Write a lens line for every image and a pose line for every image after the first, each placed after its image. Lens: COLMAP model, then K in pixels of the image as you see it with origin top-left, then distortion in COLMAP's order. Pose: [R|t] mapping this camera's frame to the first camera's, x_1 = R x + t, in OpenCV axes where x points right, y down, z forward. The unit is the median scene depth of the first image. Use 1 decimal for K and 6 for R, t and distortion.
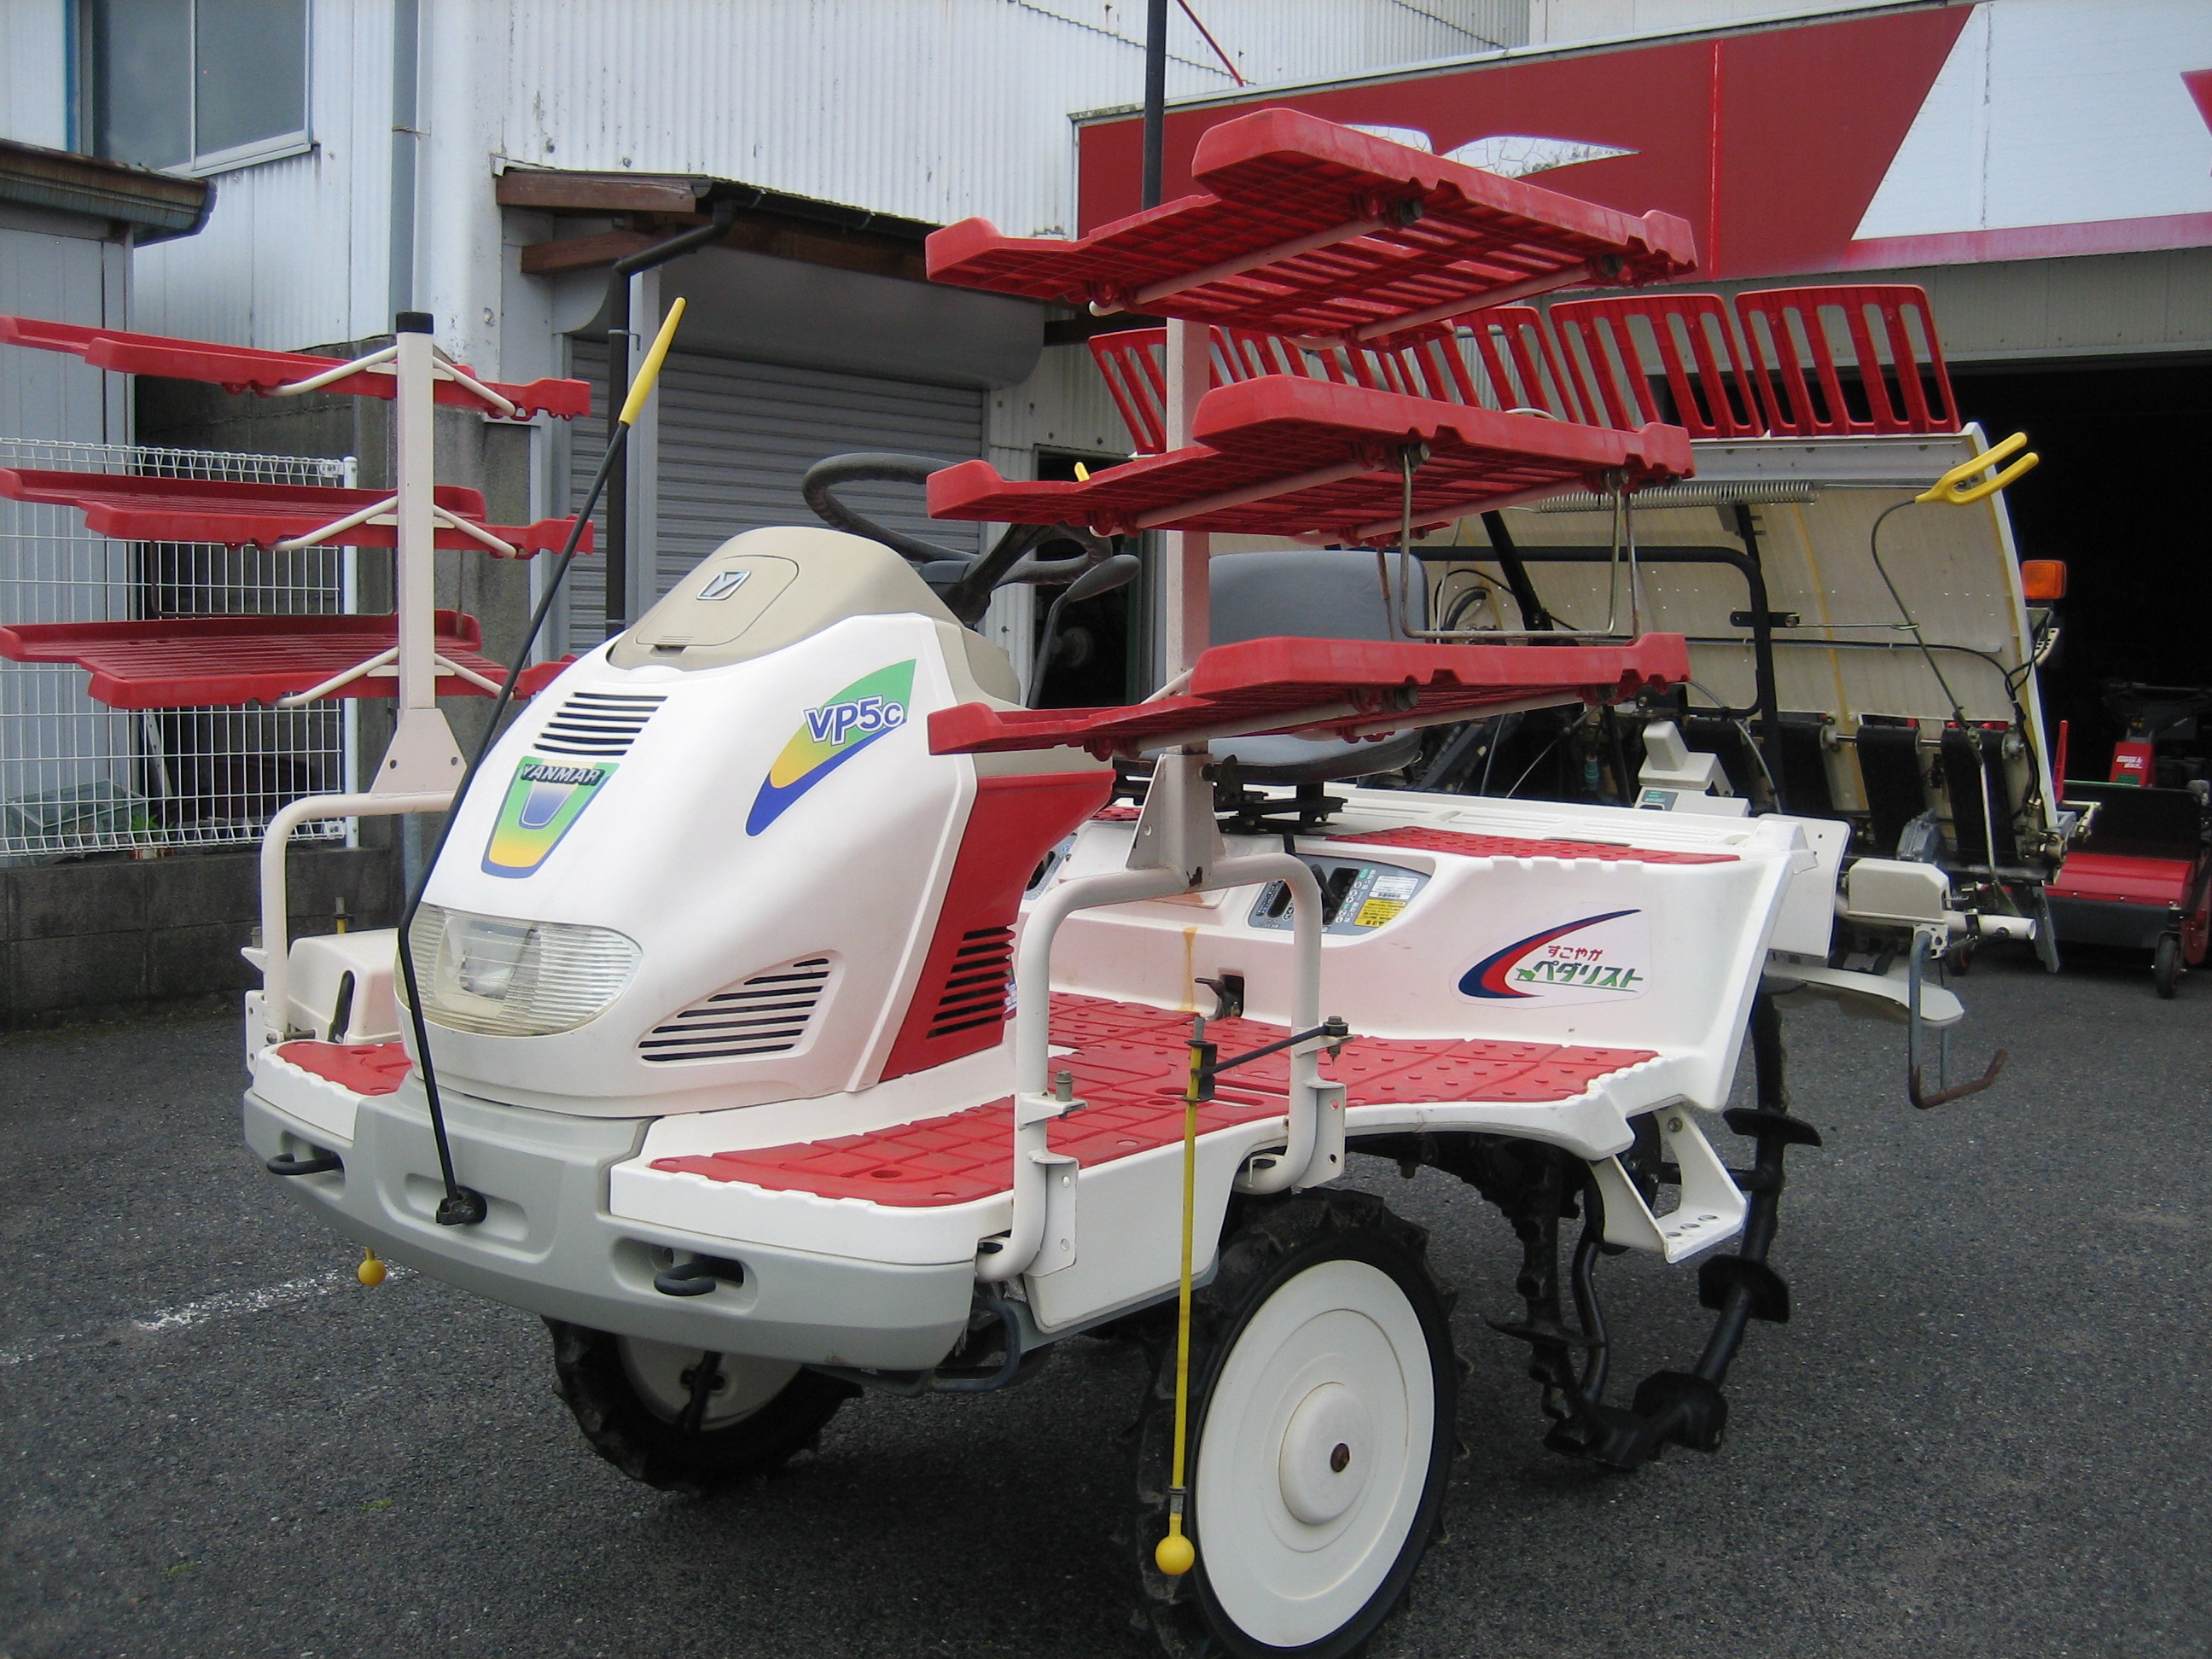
lens RADIAL K [[2299.4, 0, 1142.1], [0, 2299.4, 832.6], [0, 0, 1]] dist [-0.138385, 0.158776]
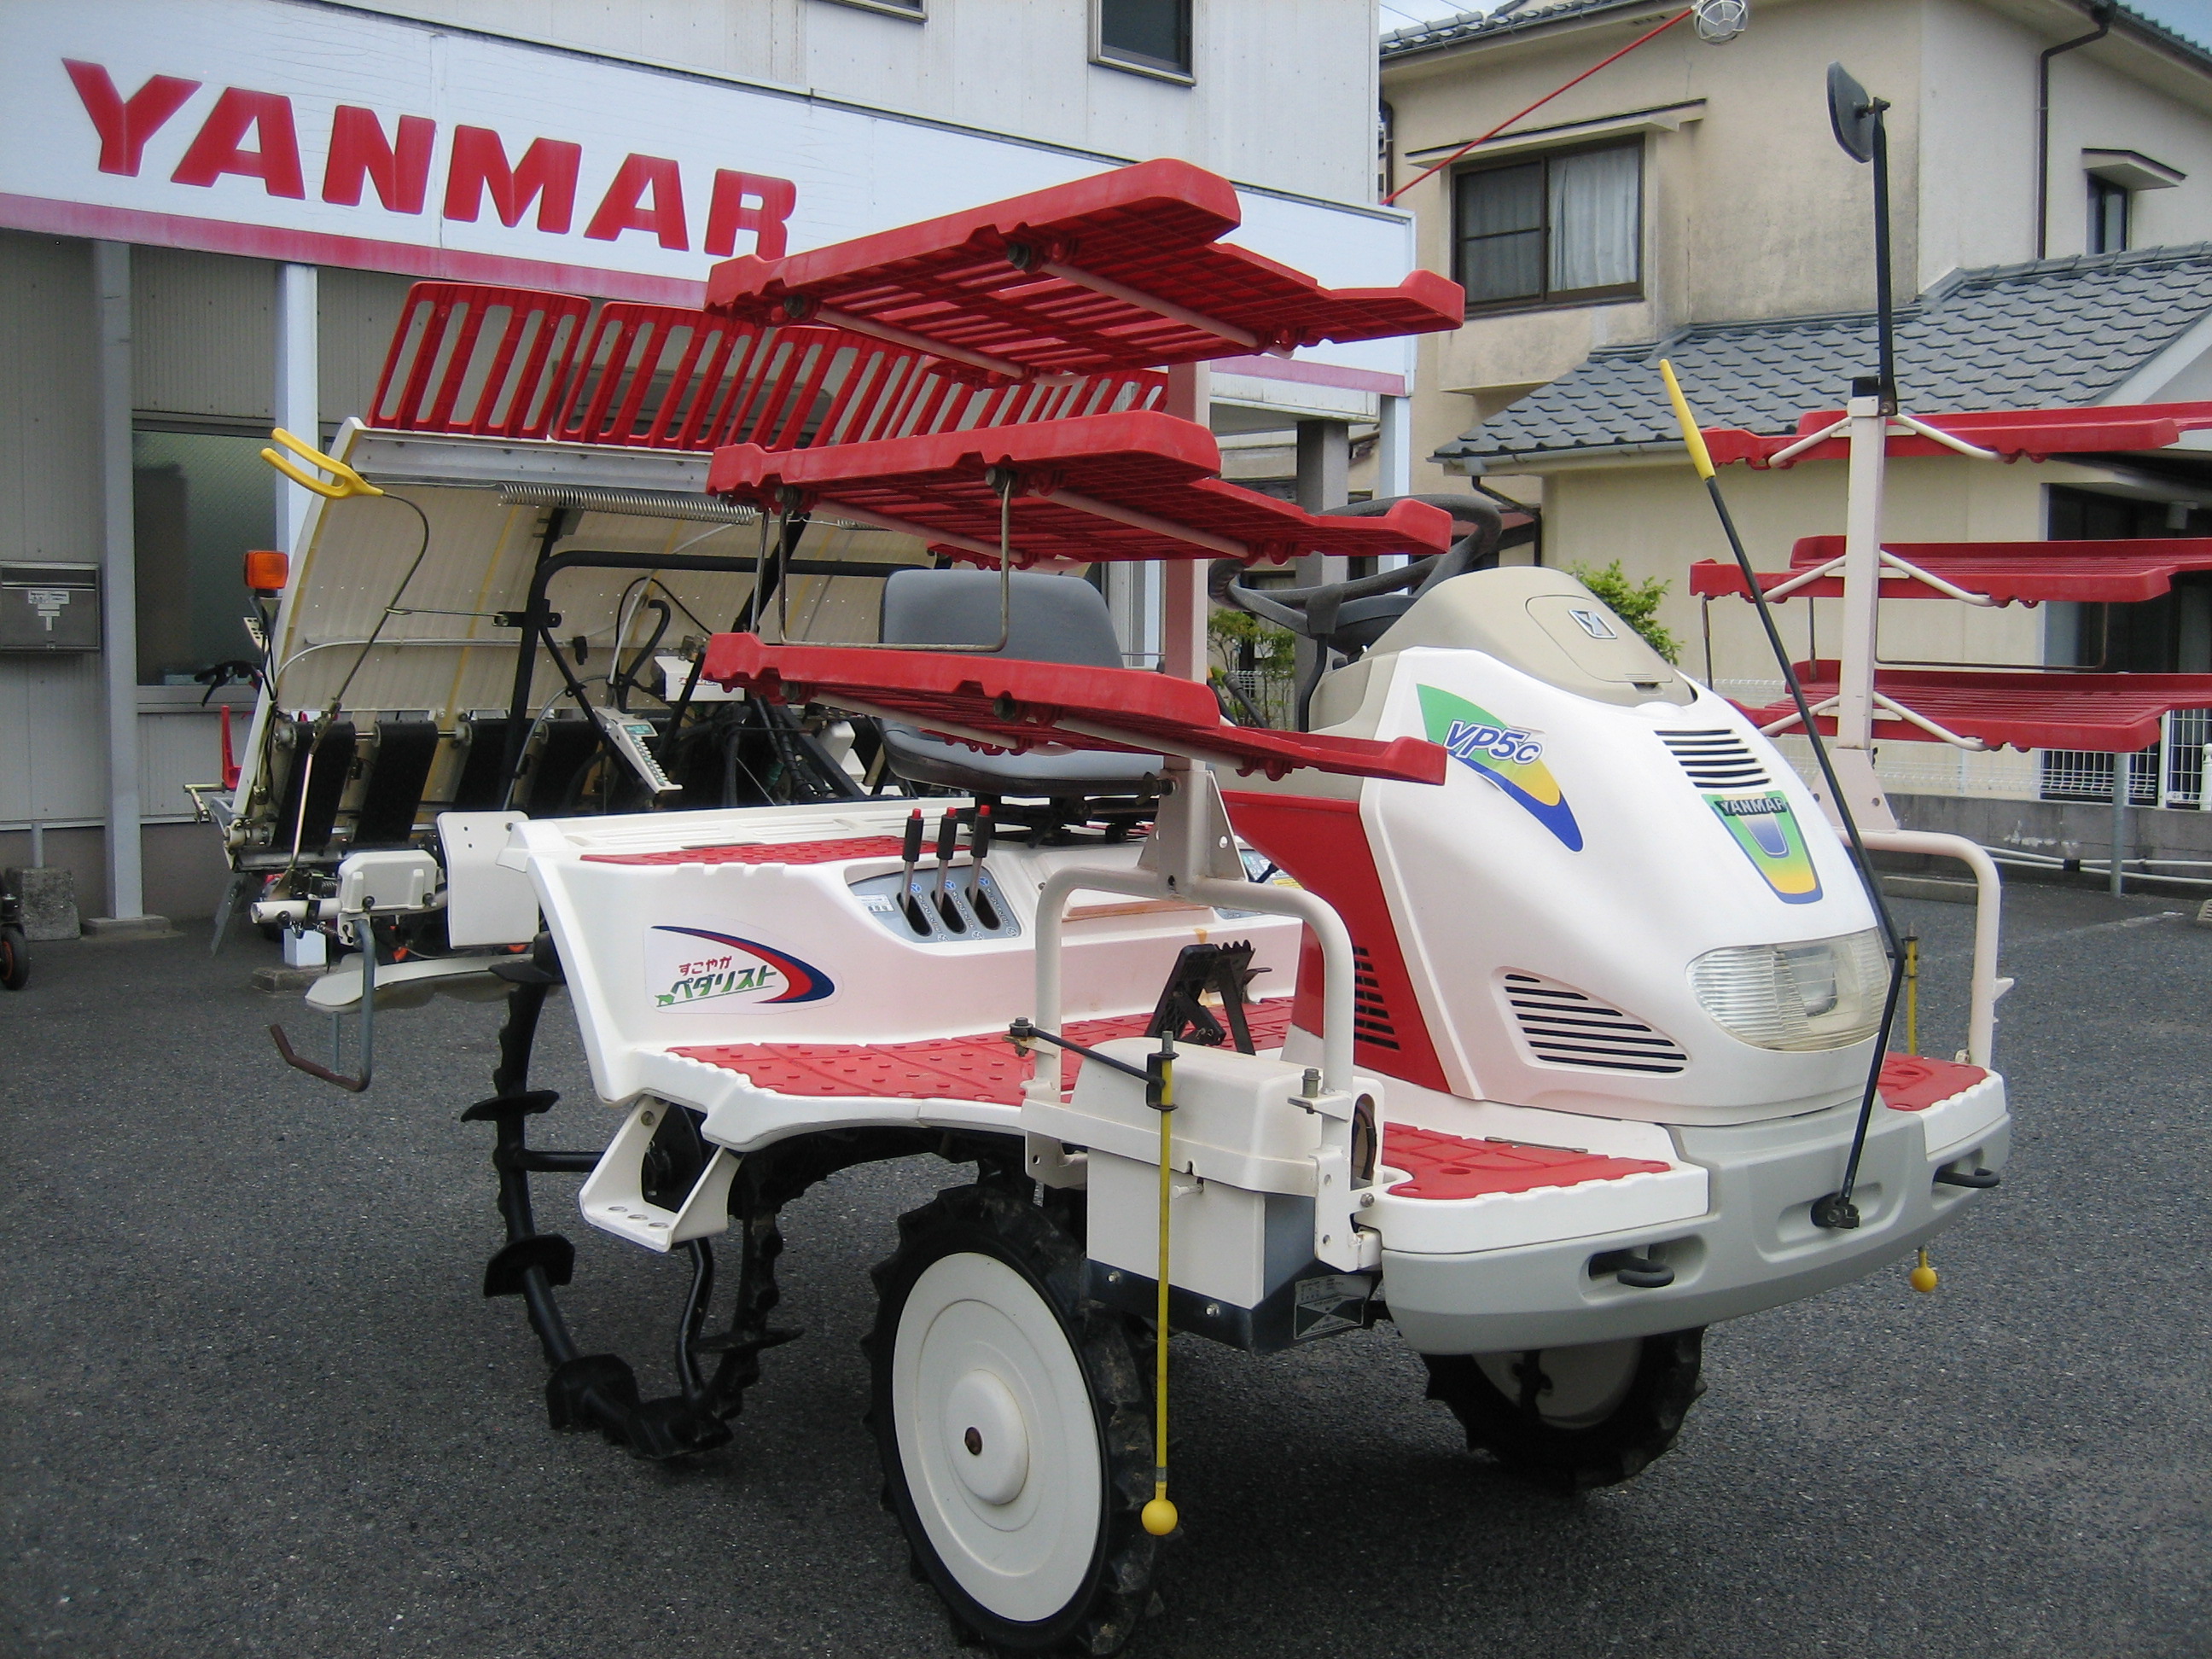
lens RADIAL K [[2299.4, 0, 1142.1], [0, 2299.4, 832.6], [0, 0, 1]] dist [-0.138385, 0.158776]
pose [[0.180323, -0.093625, 0.979141, -0.948534], [0.077209, 0.993735, 0.080802, -0.084892], [-0.980573, 0.061028, 0.186422, 0.758811]]
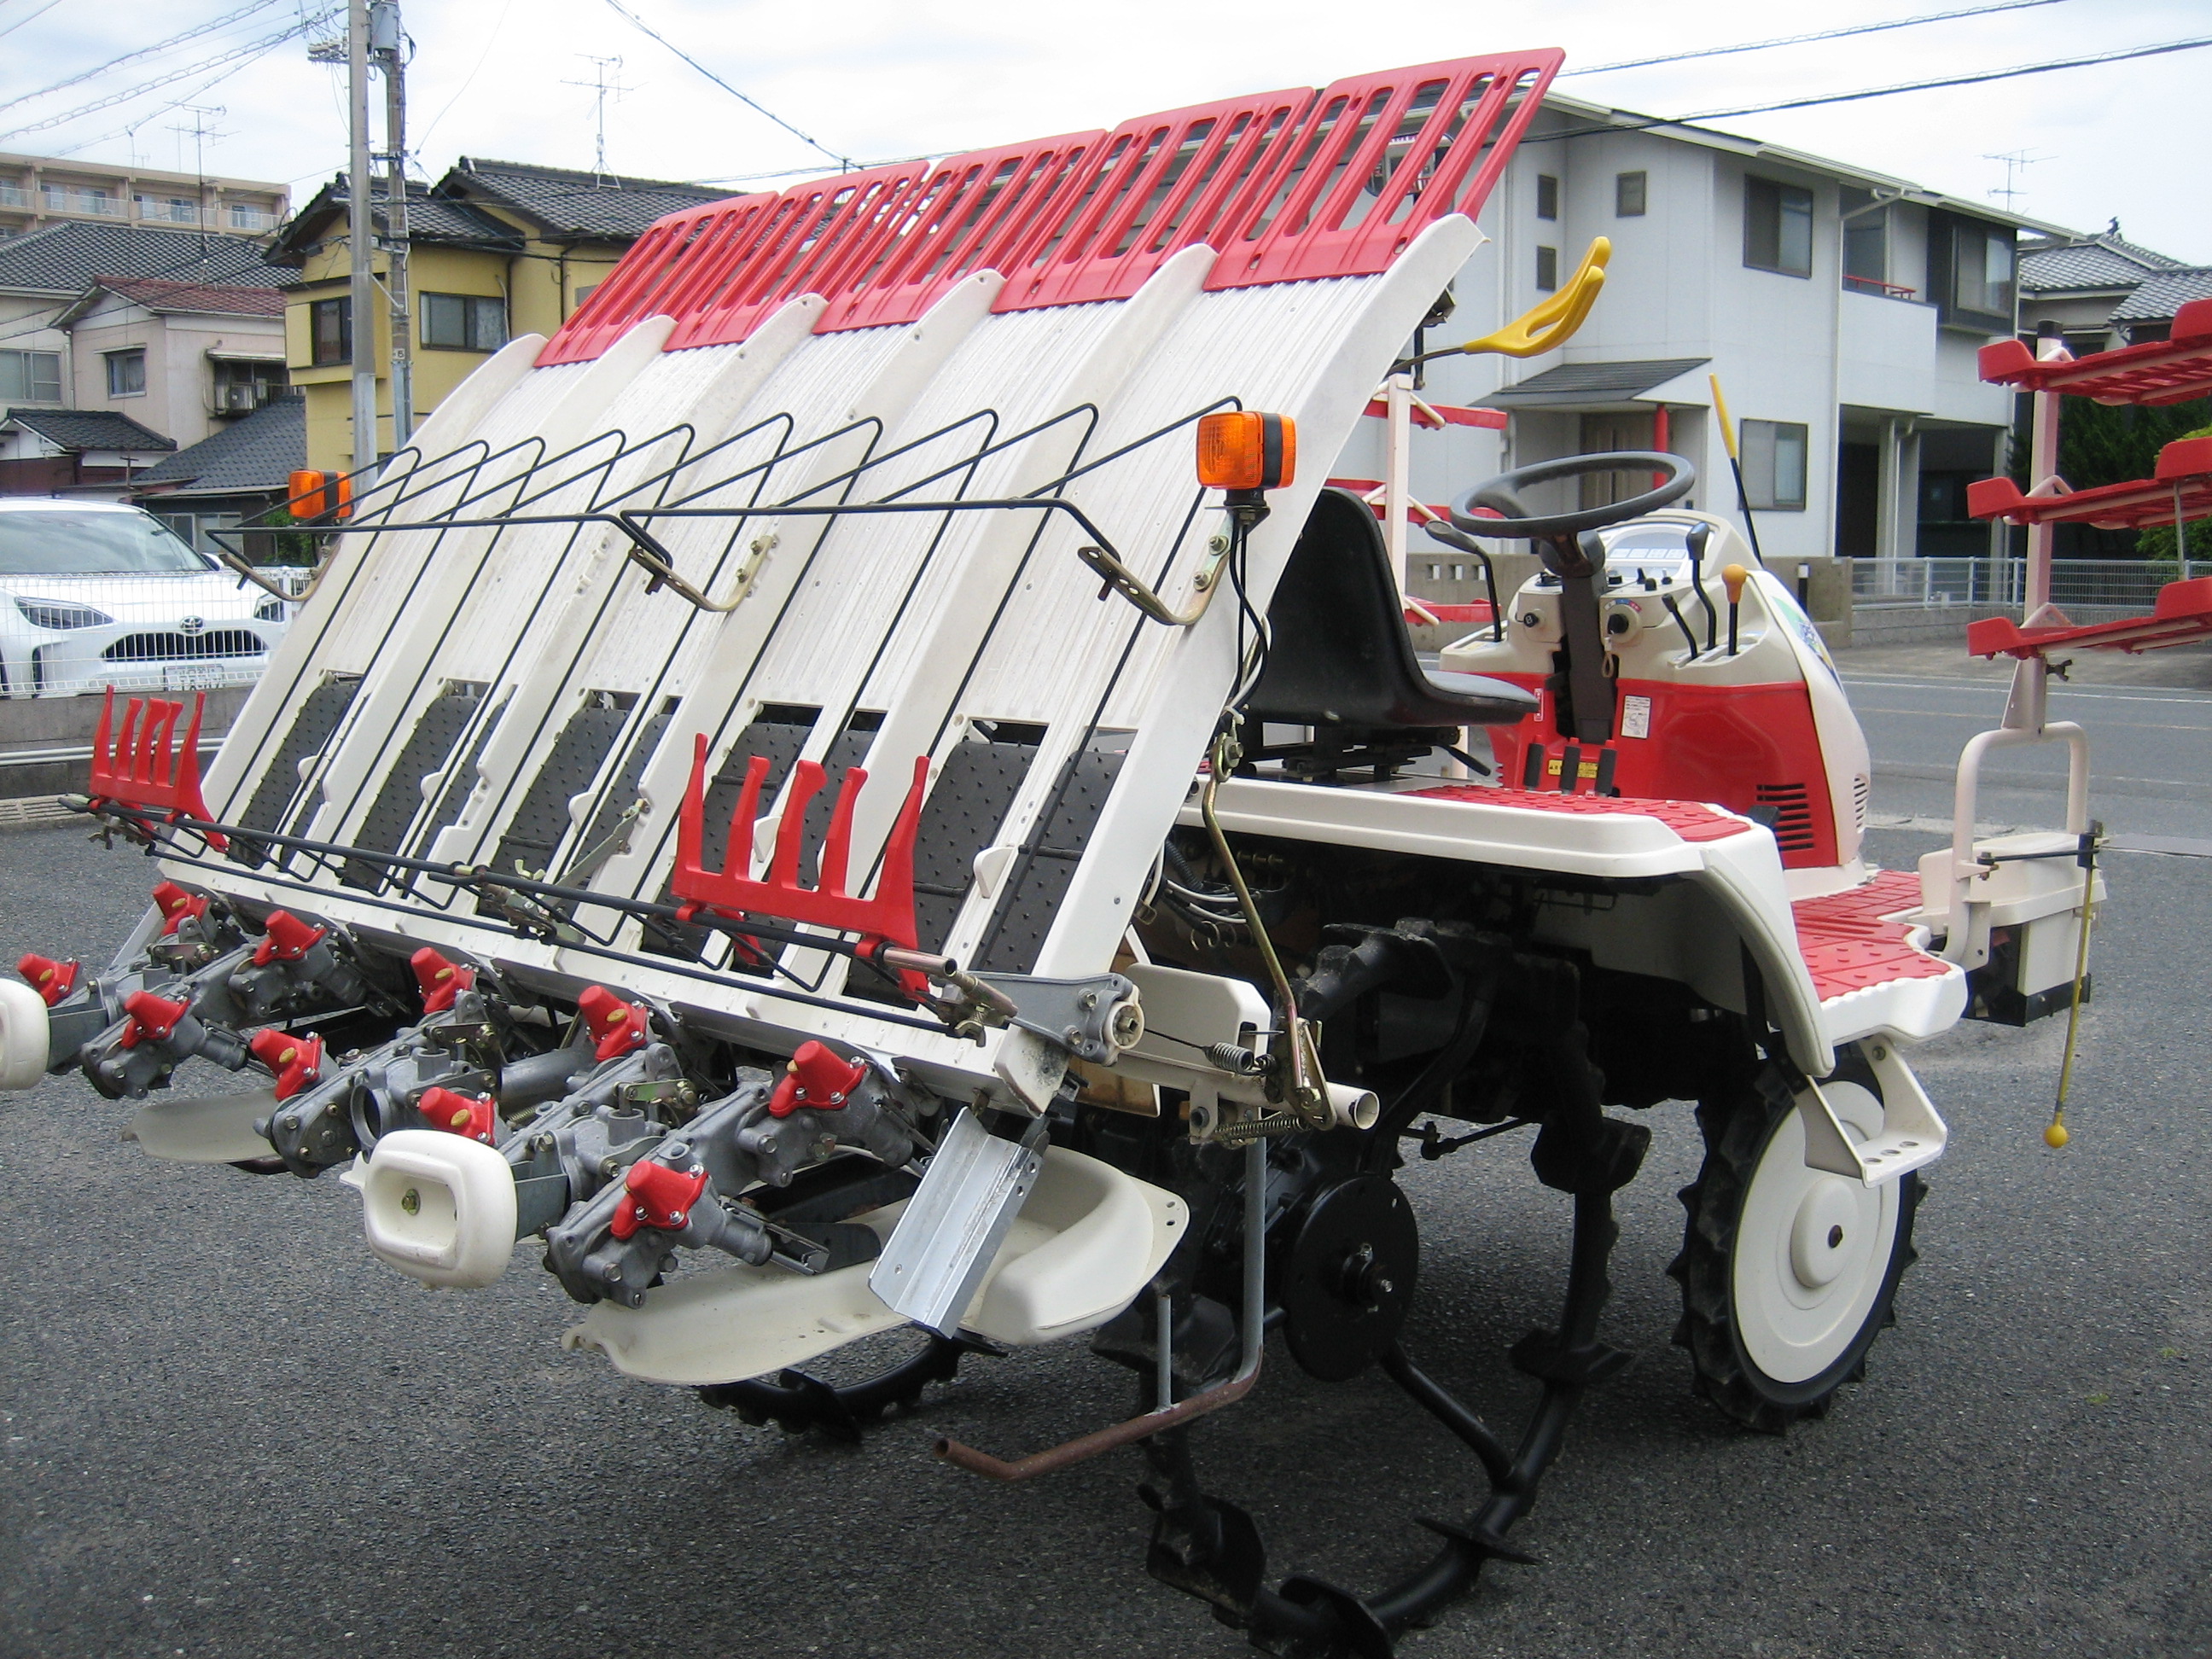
lens RADIAL K [[2299.4, 0, 1142.1], [0, 2299.4, 832.6], [0, 0, 1]] dist [-0.138385, 0.158776]
pose [[-0.994393, -0.033438, 0.100319, 0.019152], [-0.011217, 0.976690, 0.214363, -0.184284], [-0.105149, 0.212036, -0.971589, 1.924433]]
